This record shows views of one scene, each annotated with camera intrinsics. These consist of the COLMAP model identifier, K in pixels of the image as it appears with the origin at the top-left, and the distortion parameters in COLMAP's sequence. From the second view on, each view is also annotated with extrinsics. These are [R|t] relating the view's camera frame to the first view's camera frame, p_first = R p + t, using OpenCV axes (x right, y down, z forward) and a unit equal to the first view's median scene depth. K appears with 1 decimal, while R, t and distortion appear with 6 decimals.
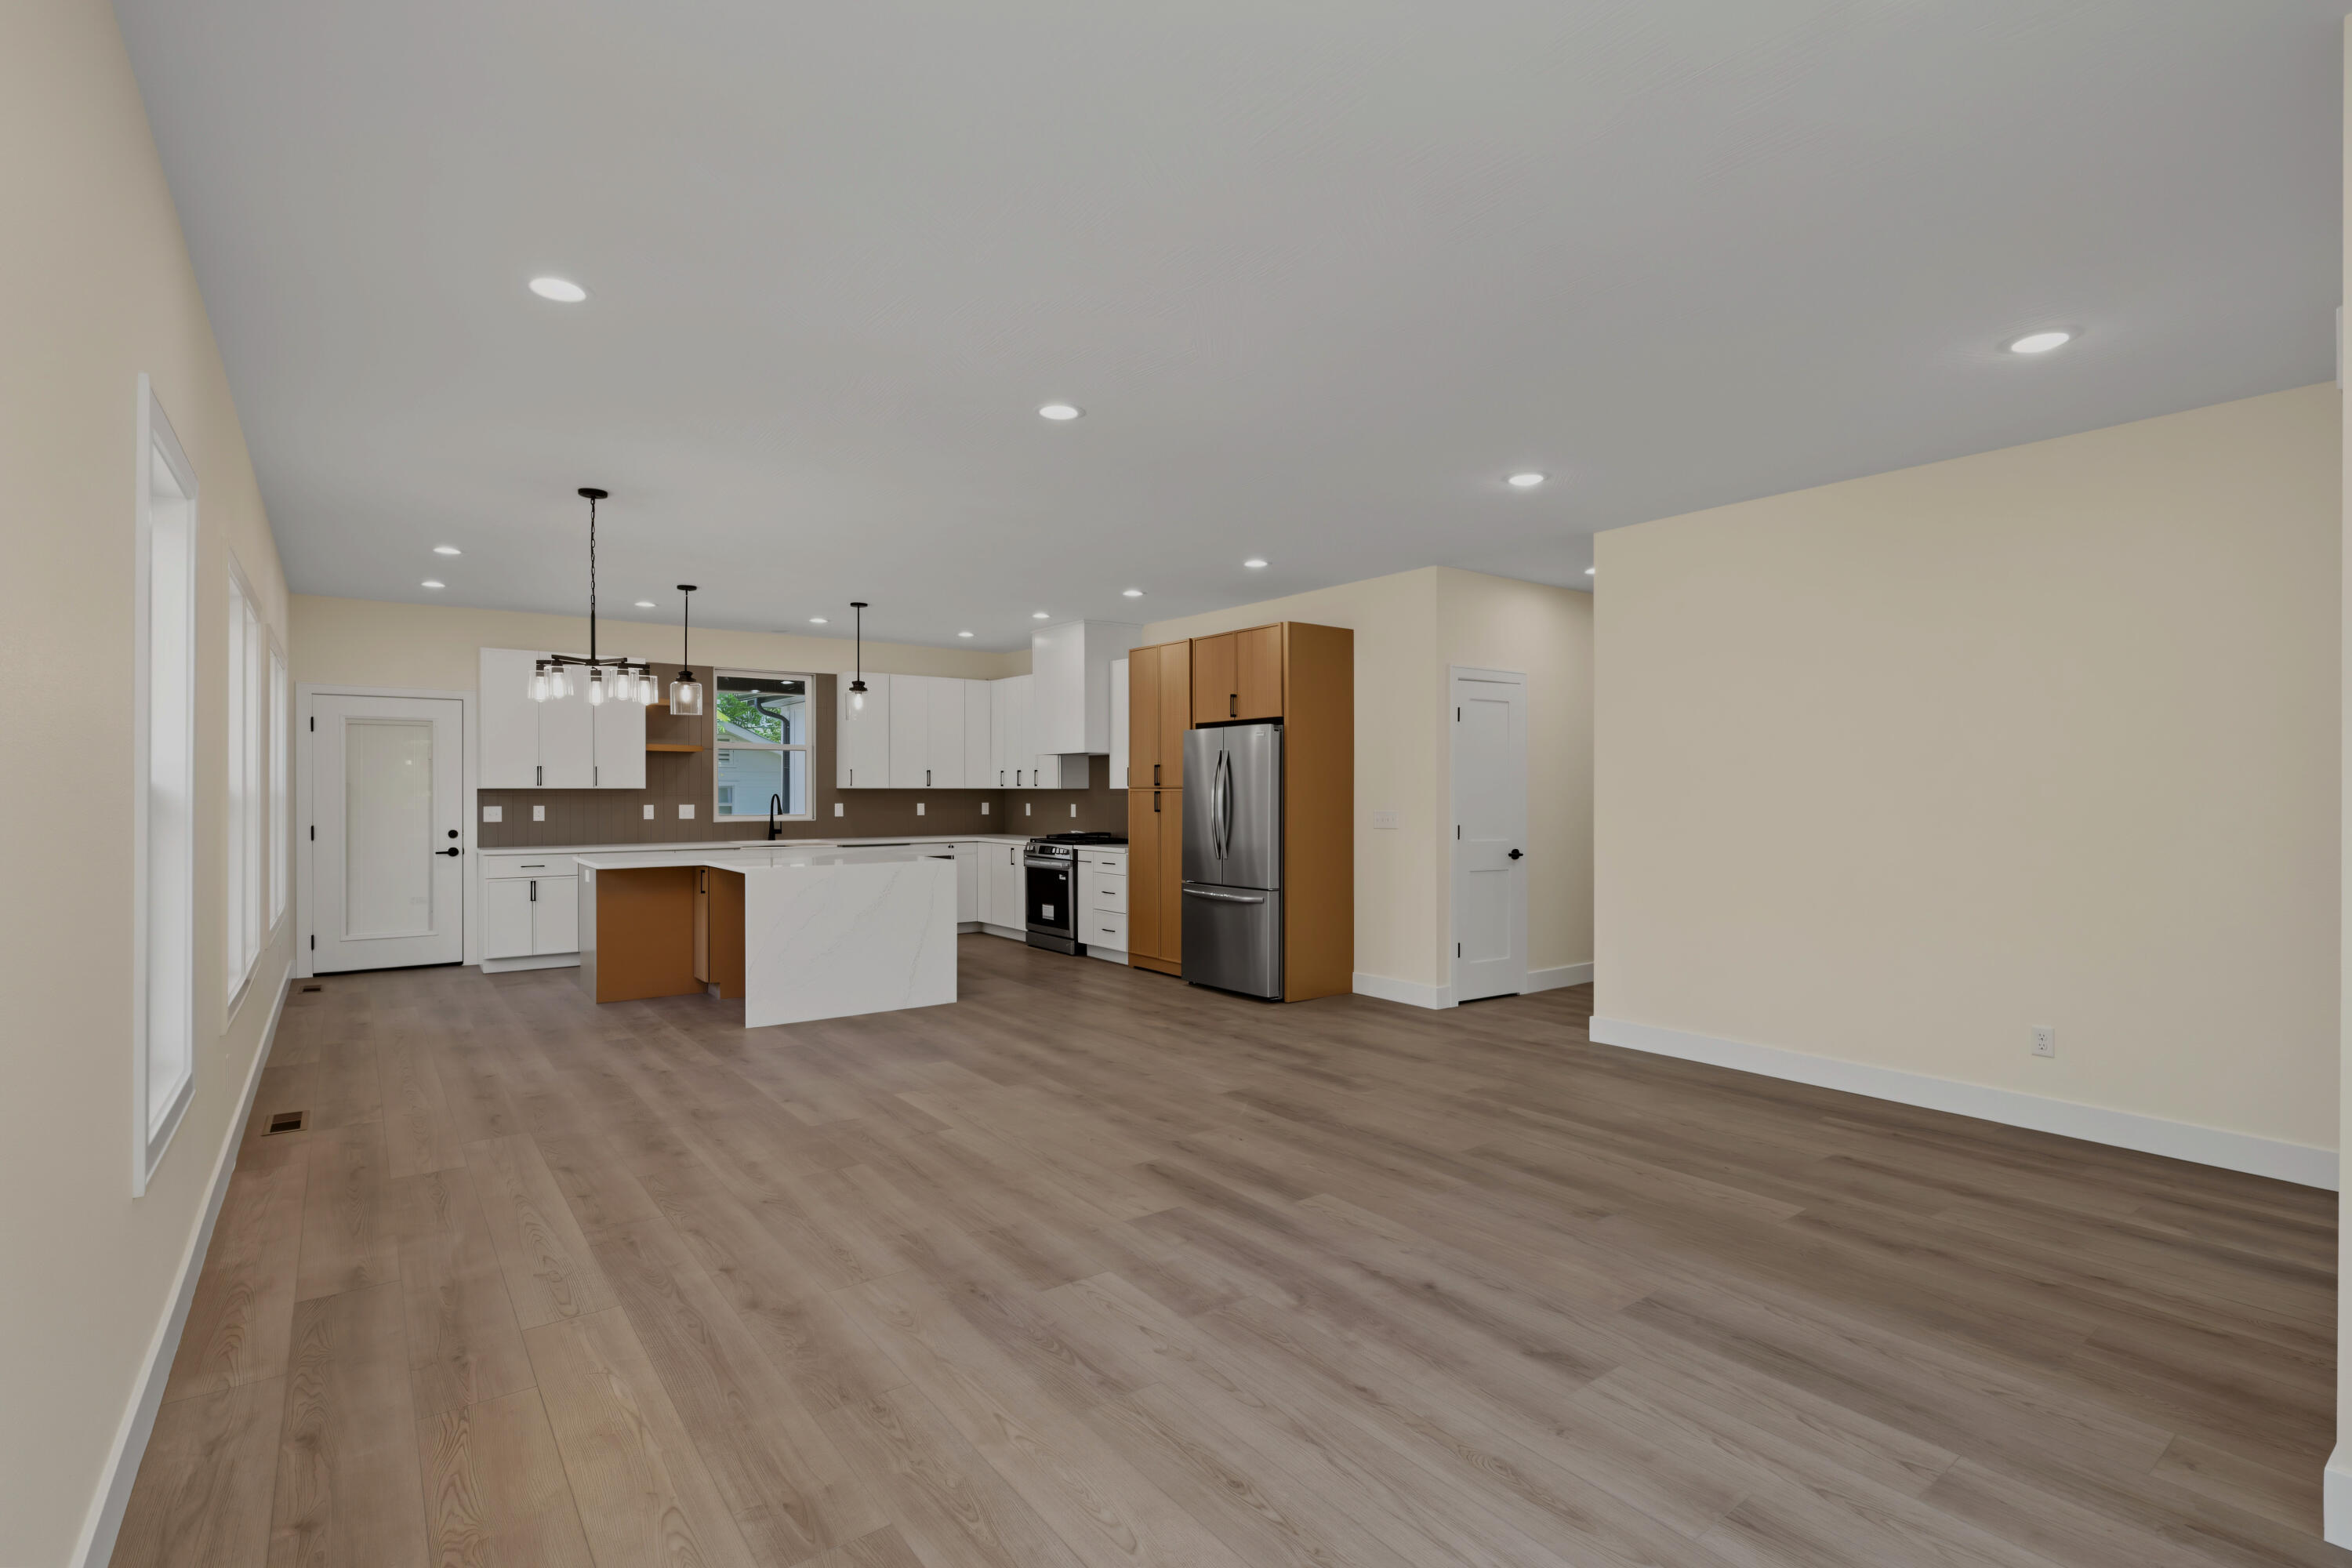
lens RADIAL K [[1097.0, 0, 1211.0], [0, 1097.0, 786.3], [0, 0, 1]] dist [-0.000028, 0.000232]
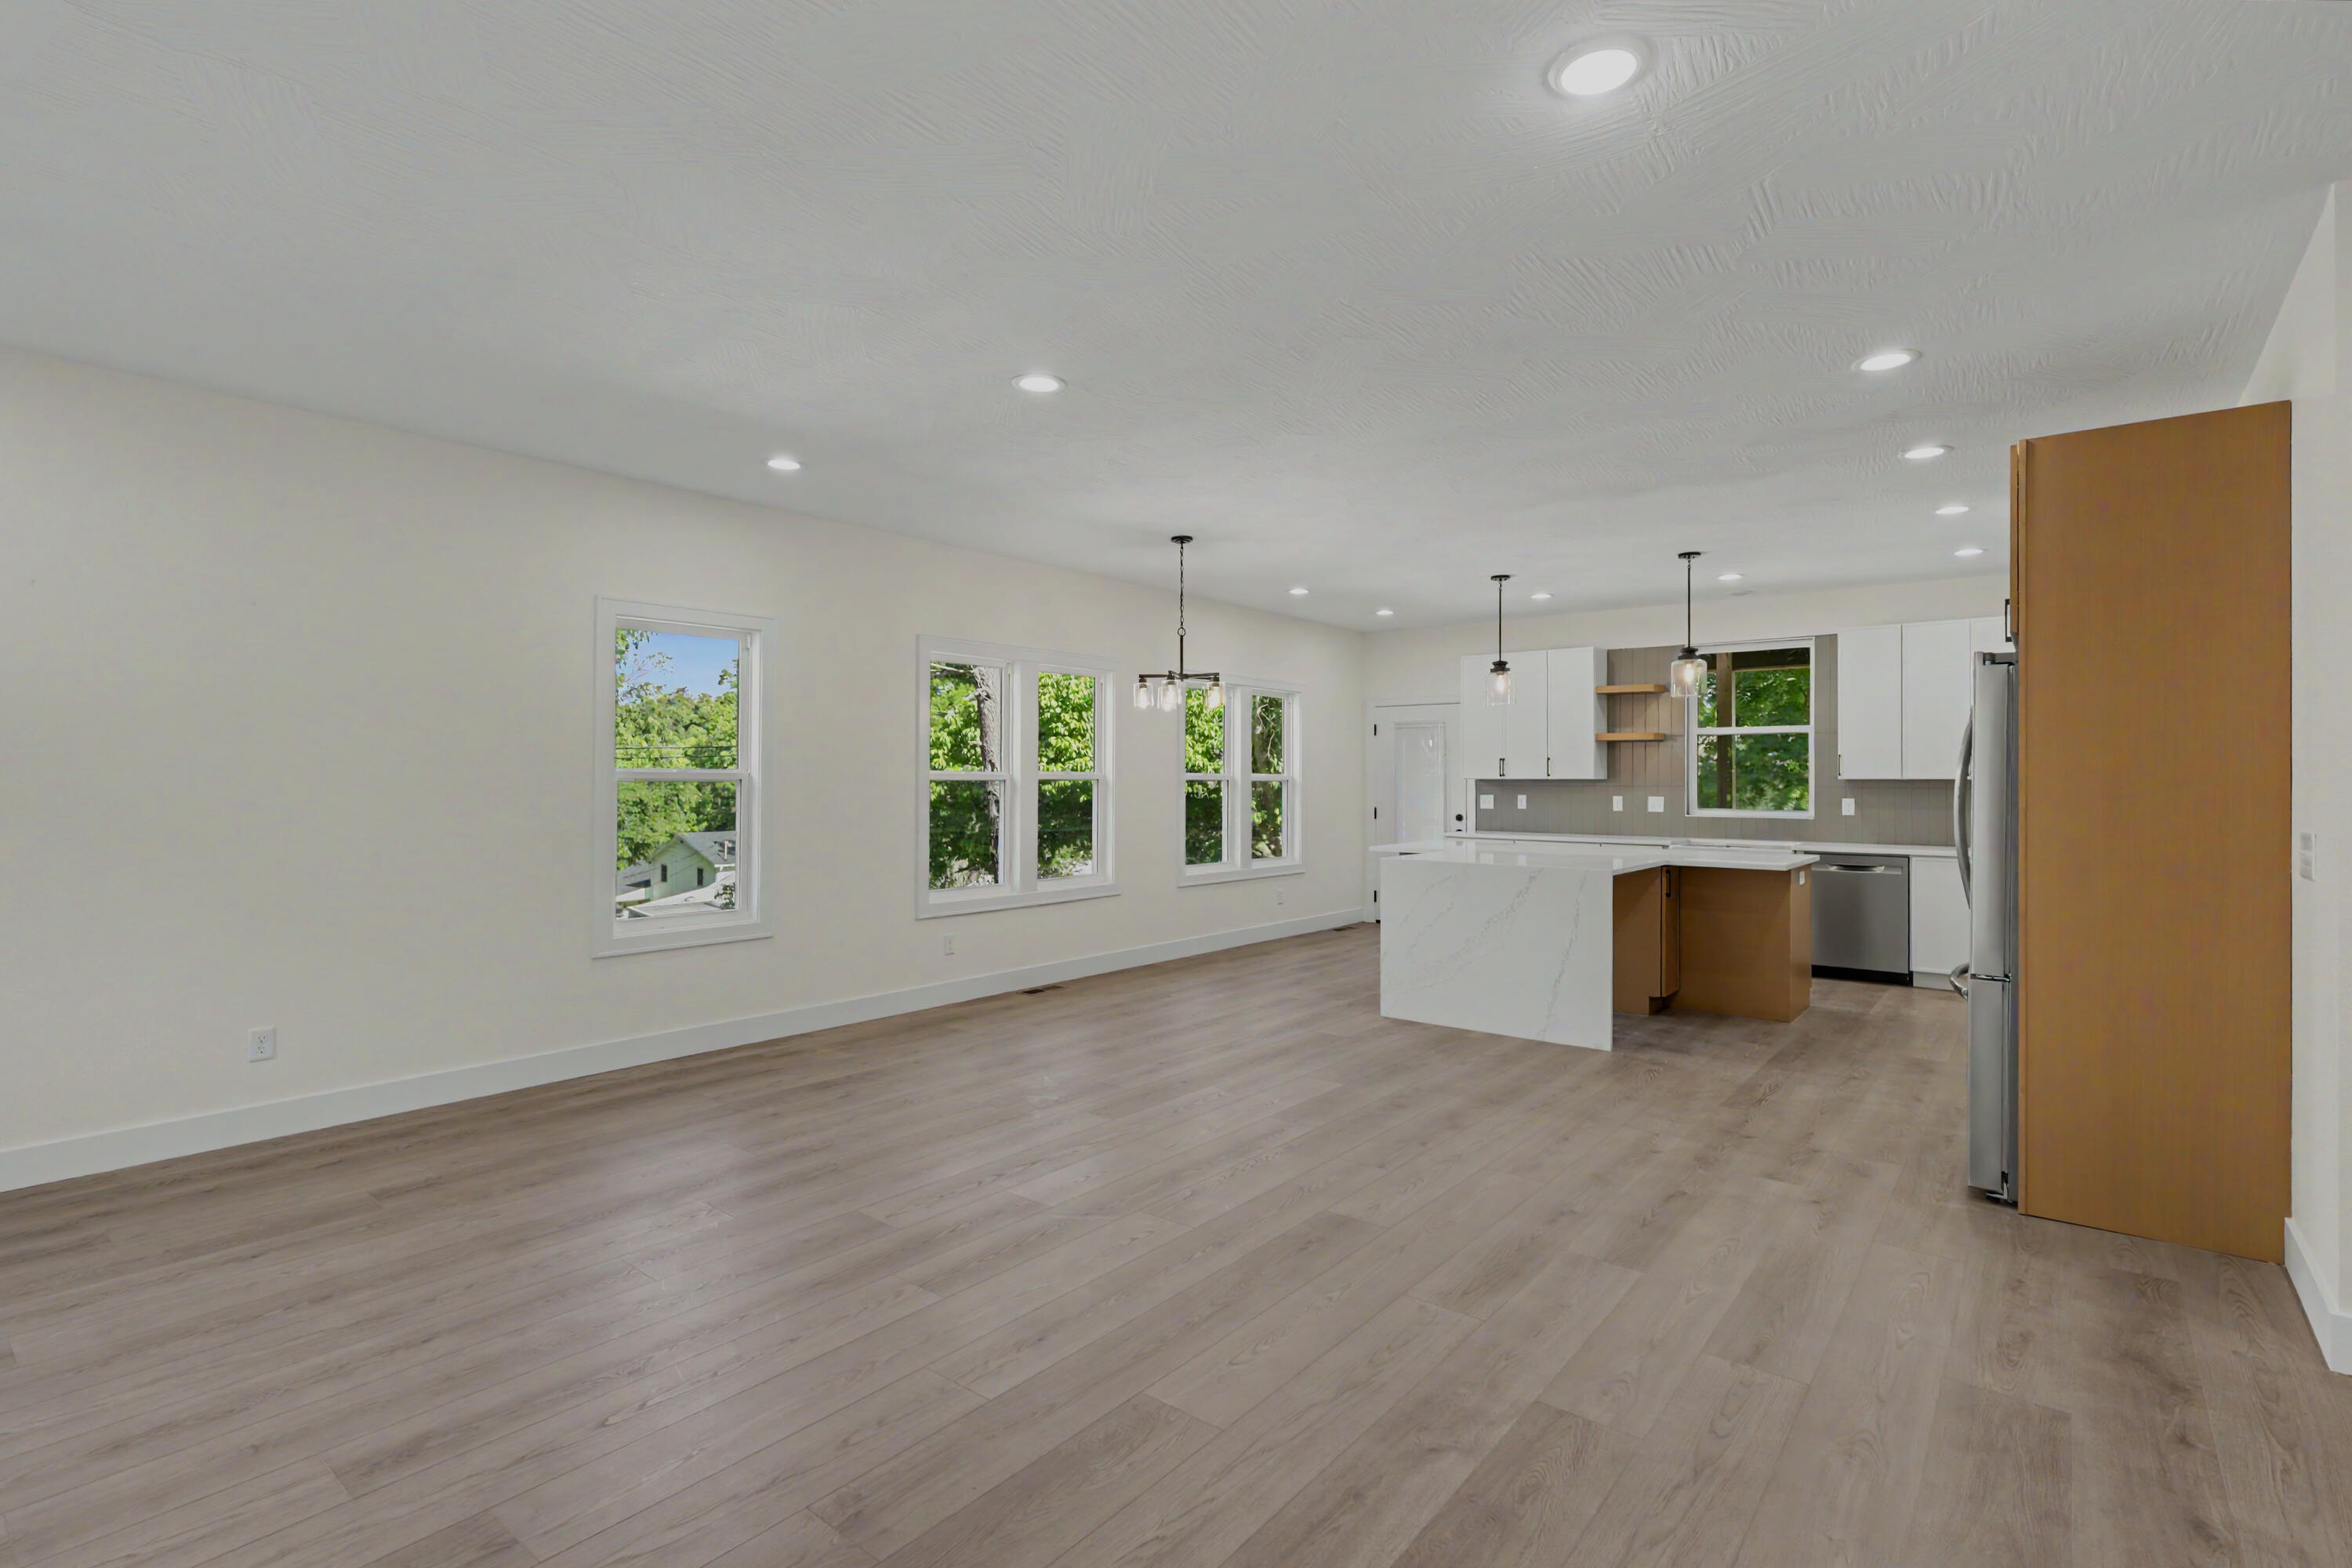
lens RADIAL K [[1120.8, 0, 1170.7], [0, 1120.8, 774.4], [0, 0, 1]] dist [0.001209, 0.000095]
pose [[0.218802, -0.004665, -0.975758, 0.403443], [0.001473, 0.999989, -0.004450, 0.001800], [0.975768, -0.000464, 0.218807, 0.435412]]
